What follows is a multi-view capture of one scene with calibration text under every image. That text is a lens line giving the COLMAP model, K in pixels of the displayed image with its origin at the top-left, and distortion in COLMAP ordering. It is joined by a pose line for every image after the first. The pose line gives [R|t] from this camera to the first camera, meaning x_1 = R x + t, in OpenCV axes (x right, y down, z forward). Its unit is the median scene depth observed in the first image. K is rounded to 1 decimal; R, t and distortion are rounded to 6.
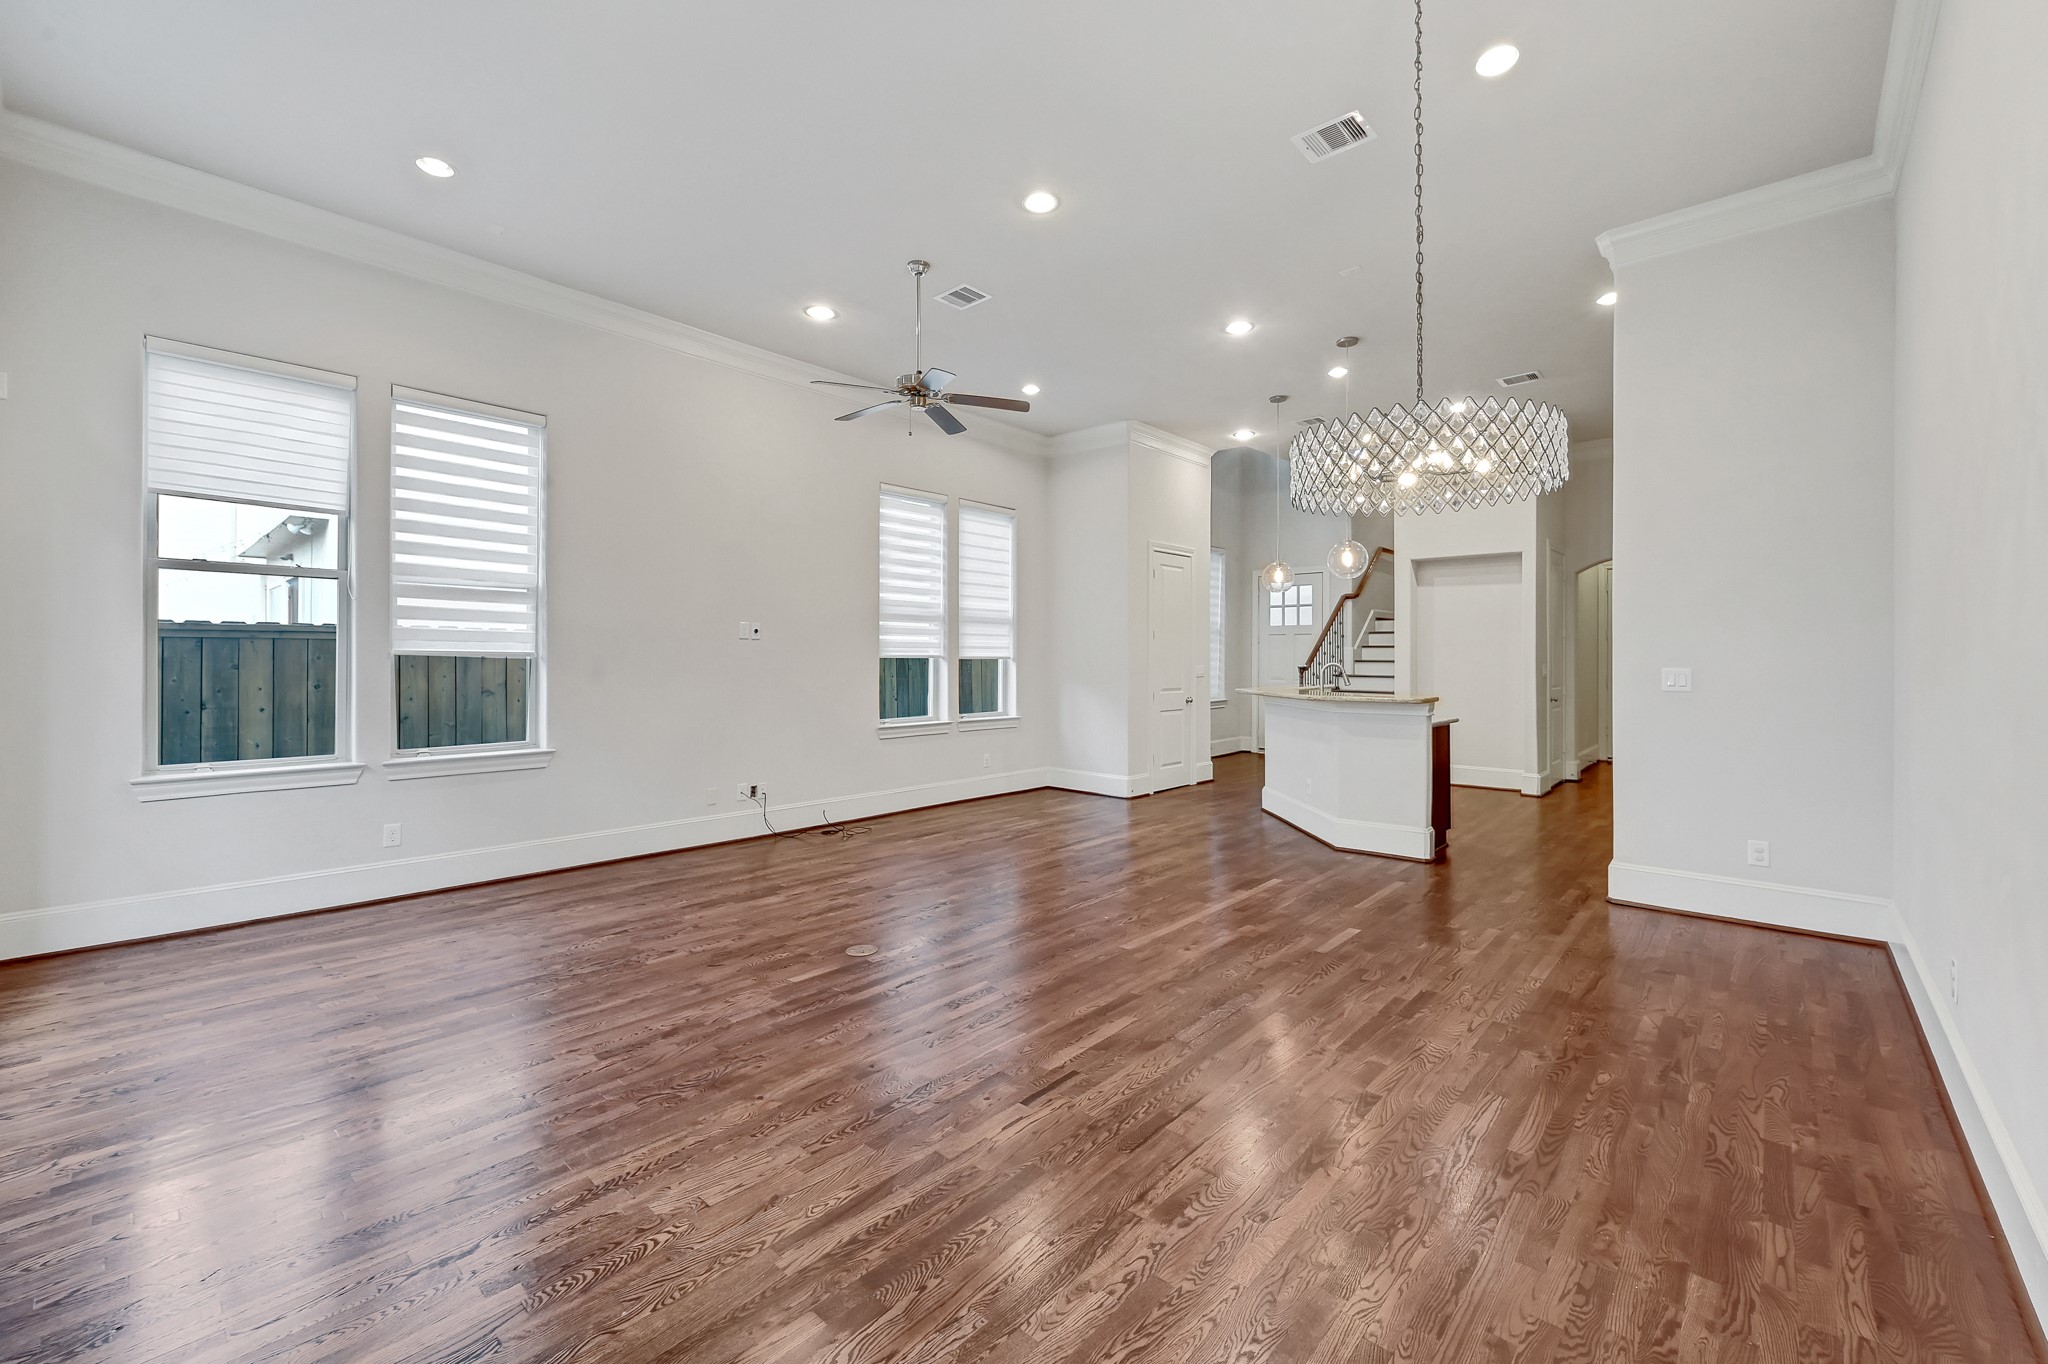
lens RADIAL K [[841.2, 0, 1033.1], [0, 841.2, 665.9], [0, 0, 1]] dist [0.012986, 0.000002]
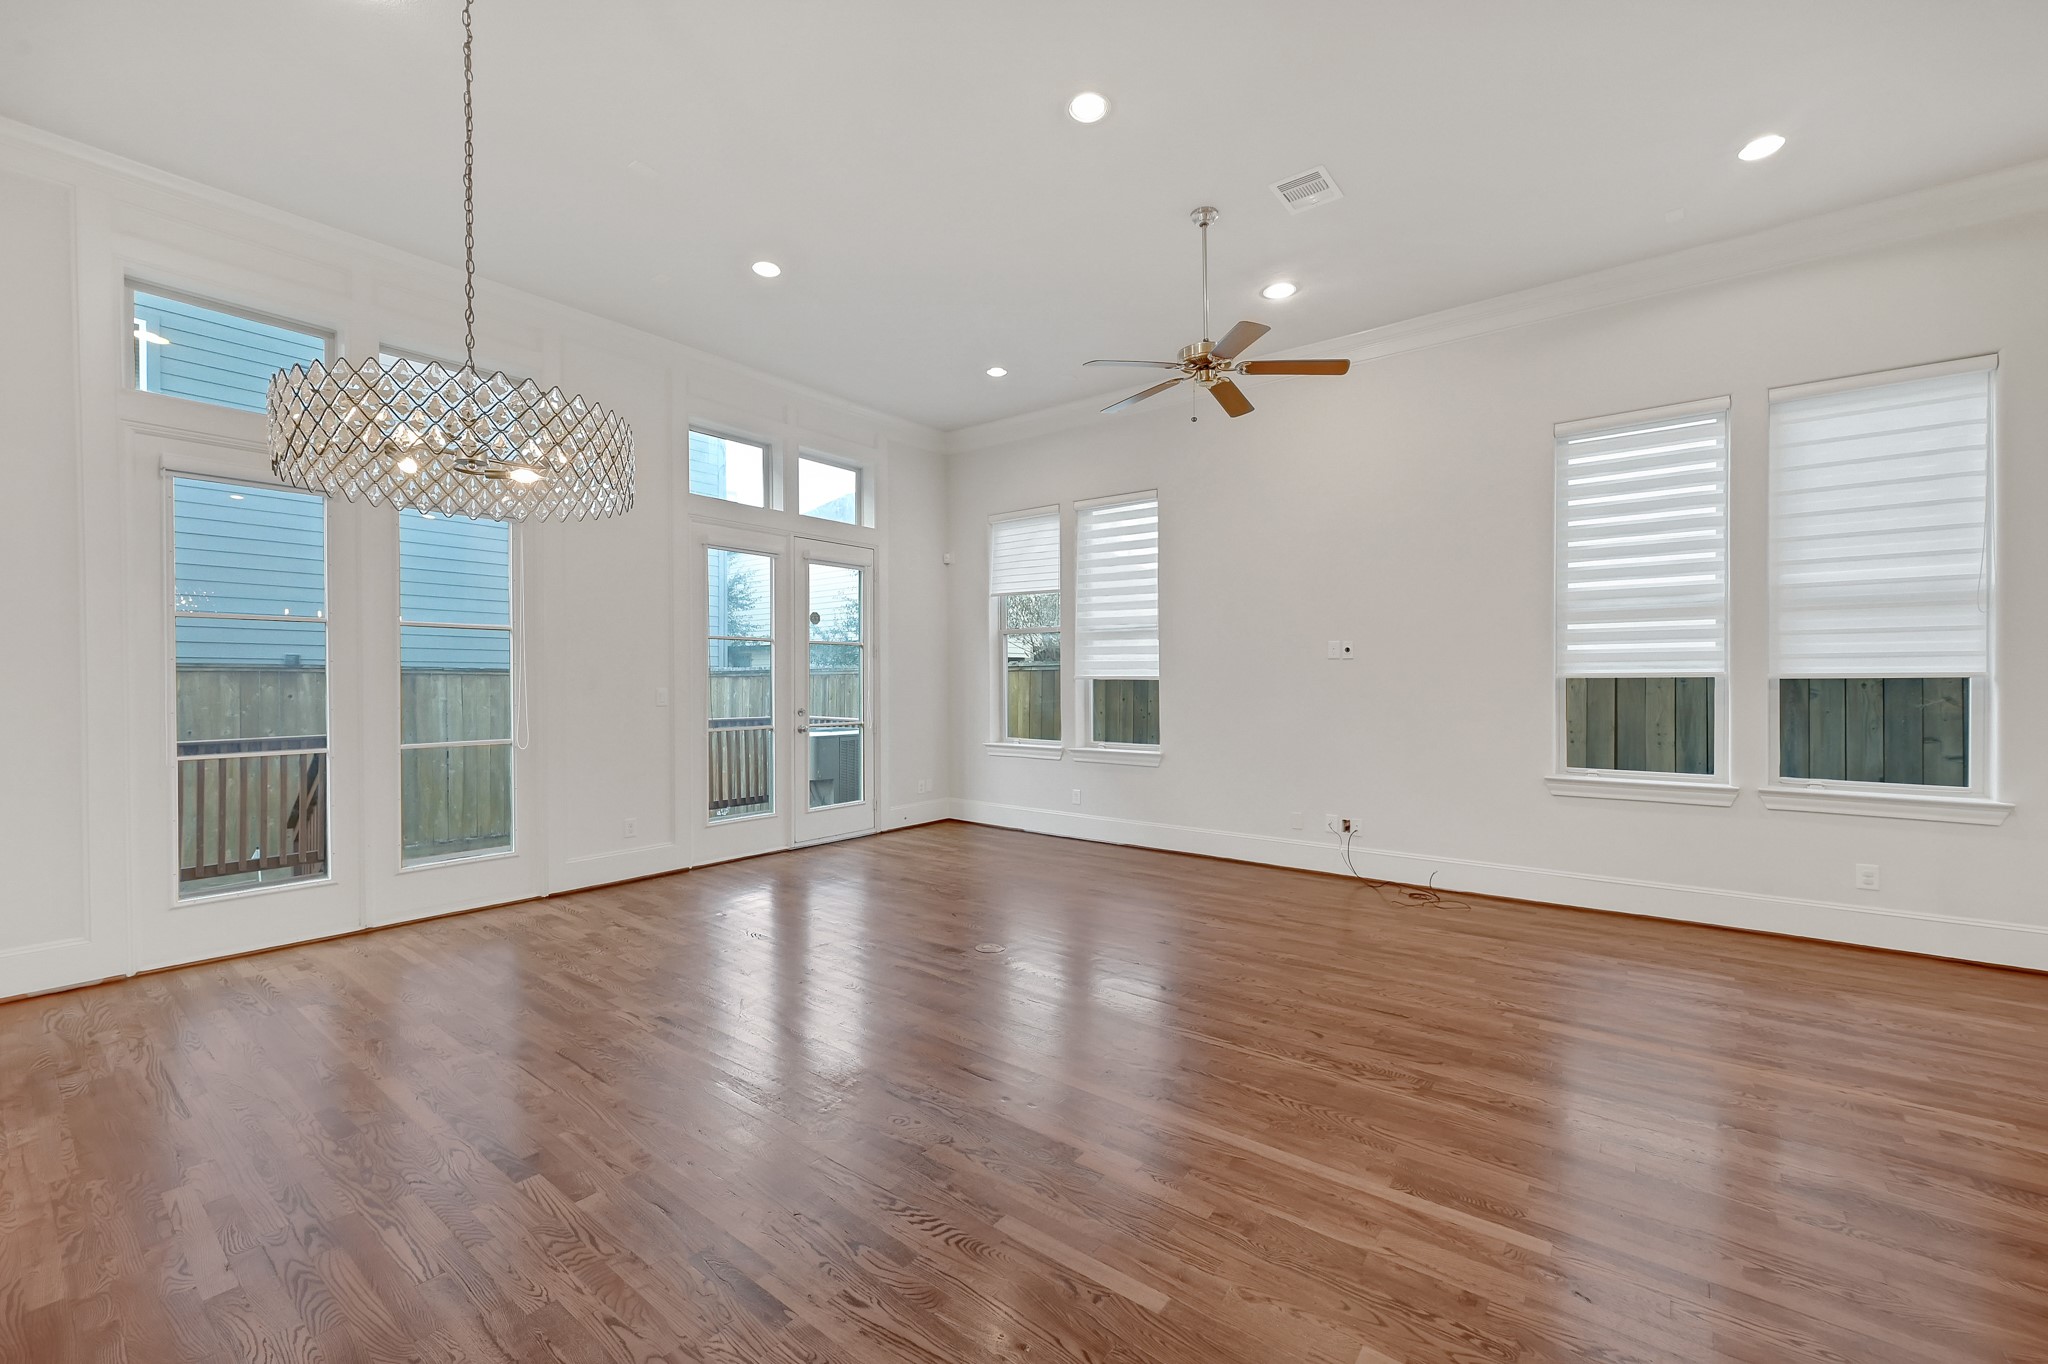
lens RADIAL K [[814.4, 0, 1027.1], [0, 814.4, 692.3], [0, 0, 1]] dist [-0.002527, 0.000309]
pose [[0.073544, 0.010206, -0.997240, 0.456783], [-0.005392, 0.999937, 0.009836, -0.002158], [0.997277, 0.004654, 0.073594, 0.521702]]
